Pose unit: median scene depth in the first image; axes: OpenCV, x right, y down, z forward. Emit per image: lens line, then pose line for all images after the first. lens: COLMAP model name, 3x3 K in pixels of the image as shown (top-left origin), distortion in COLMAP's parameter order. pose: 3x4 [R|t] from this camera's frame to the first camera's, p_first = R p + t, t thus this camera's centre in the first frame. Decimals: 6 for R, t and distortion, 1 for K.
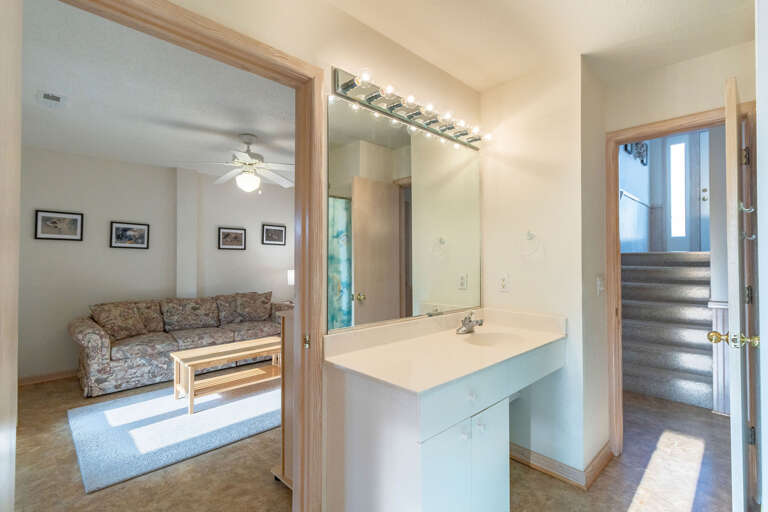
lens RADIAL K [[366.1, 0, 389.2], [0, 366.1, 253.9], [0, 0, 1]] dist [0.002349, 0.000029]
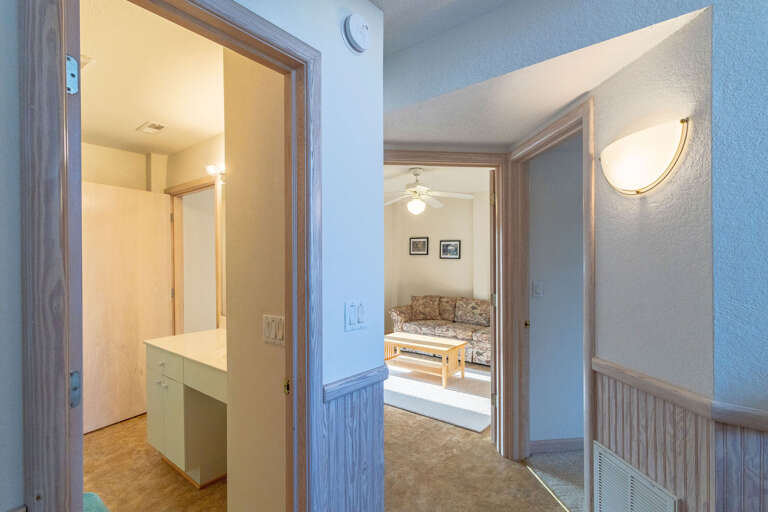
lens RADIAL K [[366.1, 0, 389.2], [0, 366.1, 264.0], [0, 0, 1]] dist [0.002349, 0.000029]
pose [[0.109459, -0.006775, -0.993968, 0.718982], [0.022485, 0.999738, -0.004339, 0.006546], [0.993737, -0.021874, 0.109583, 0.686441]]
